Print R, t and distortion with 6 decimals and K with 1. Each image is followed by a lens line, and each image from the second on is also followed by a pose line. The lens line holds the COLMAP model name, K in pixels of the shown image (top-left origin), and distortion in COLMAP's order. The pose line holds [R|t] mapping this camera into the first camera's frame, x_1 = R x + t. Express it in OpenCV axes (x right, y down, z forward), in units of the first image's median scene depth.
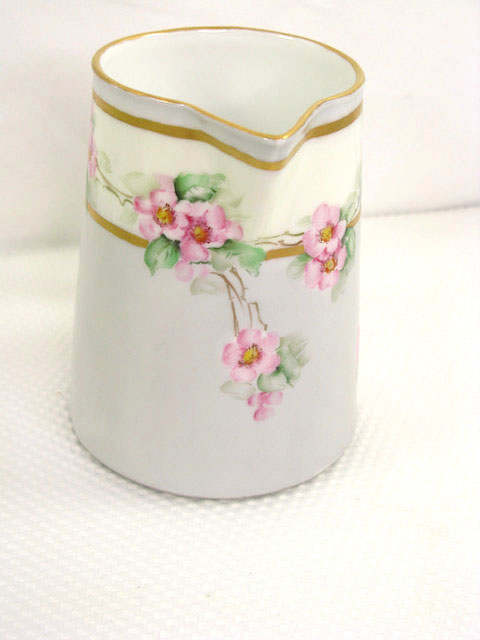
lens RADIAL K [[1066.1, 0, 240.0], [0, 1066.1, 320.0], [0, 0, 1]] dist [-0.061182, -0.028402]
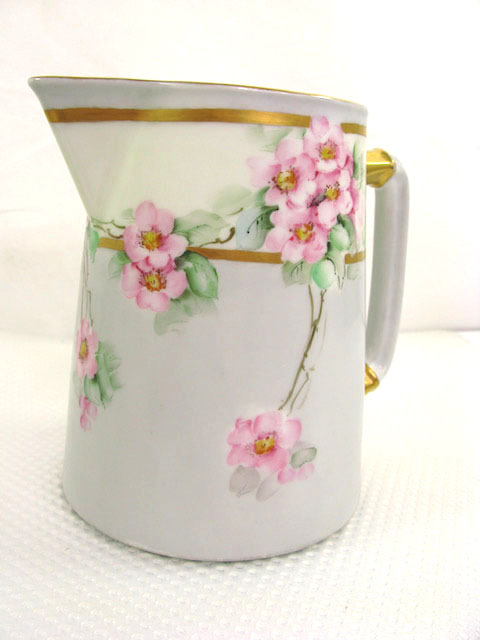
lens RADIAL K [[640.4, 0, 240.0], [0, 640.4, 320.0], [0, 0, 1]] dist [-0.234706, 0.315109]
pose [[0.378503, 0.187187, -0.906475, 0.599176], [-0.511522, 0.858503, -0.036308, -0.043422], [0.771415, 0.477424, 0.420696, 0.875507]]
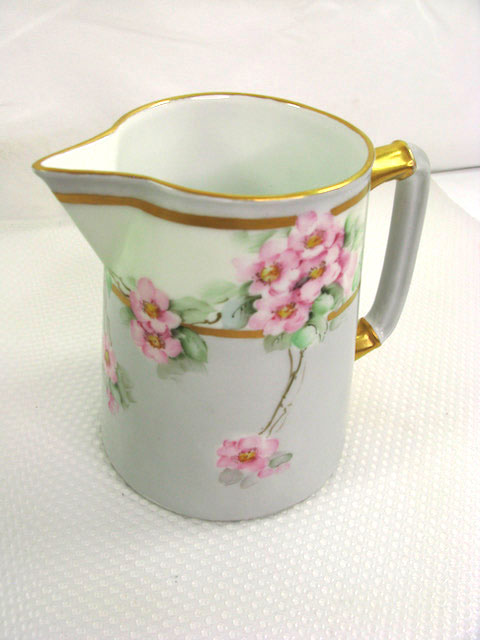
lens RADIAL K [[640.4, 0, 240.0], [0, 640.4, 320.0], [0, 0, 1]] dist [-0.234706, 0.315109]
pose [[0.238886, 0.570120, -0.786064, 0.585452], [-0.536369, 0.752275, 0.382610, -0.351985], [0.809470, 0.330220, 0.485502, 0.785049]]
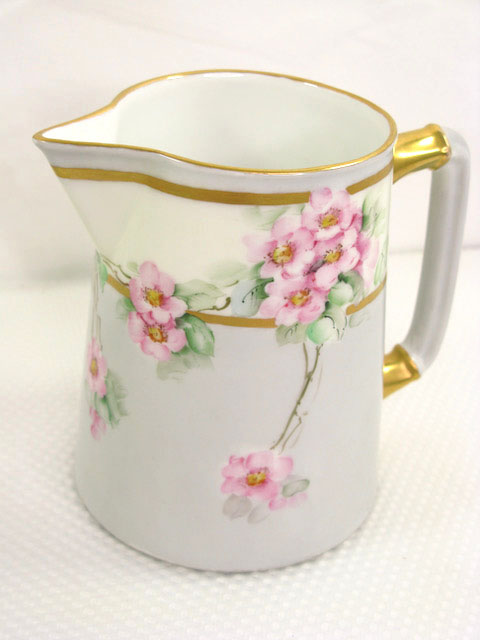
lens RADIAL K [[1066.1, 0, 240.0], [0, 1066.1, 320.0], [0, 0, 1]] dist [-0.061182, -0.028402]
pose [[0.239277, 0.460103, -0.855016, 0.908968], [-0.543043, 0.793405, 0.274978, -0.363927], [0.804892, 0.398514, 0.439699, 0.665799]]
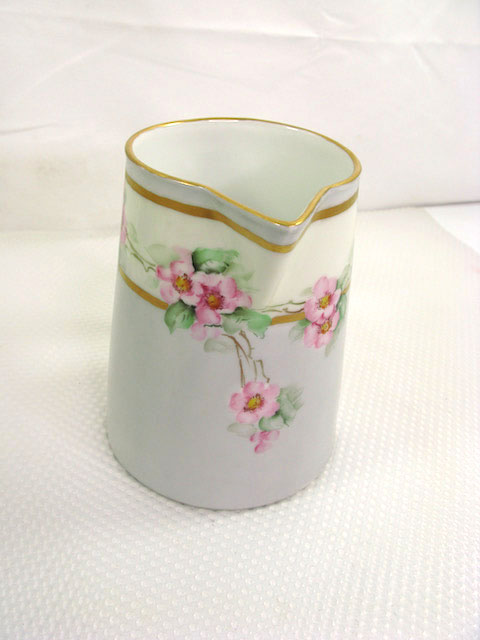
lens RADIAL K [[640.4, 0, 240.0], [0, 640.4, 320.0], [0, 0, 1]] dist [-0.234706, 0.315109]
pose [[0.999425, 0.033900, 0.001135, -0.009641], [-0.033918, 0.998580, 0.041069, -0.086988], [0.000259, -0.041083, 0.999156, 0.317062]]
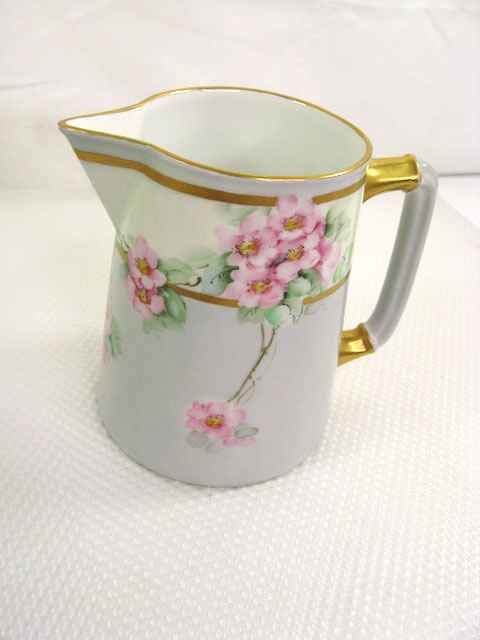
lens RADIAL K [[640.4, 0, 240.0], [0, 640.4, 320.0], [0, 0, 1]] dist [-0.234706, 0.315109]
pose [[0.061864, 0.569398, -0.819731, 0.670064], [-0.614031, 0.669198, 0.418496, -0.387472], [0.786854, 0.477450, 0.391027, 0.853131]]
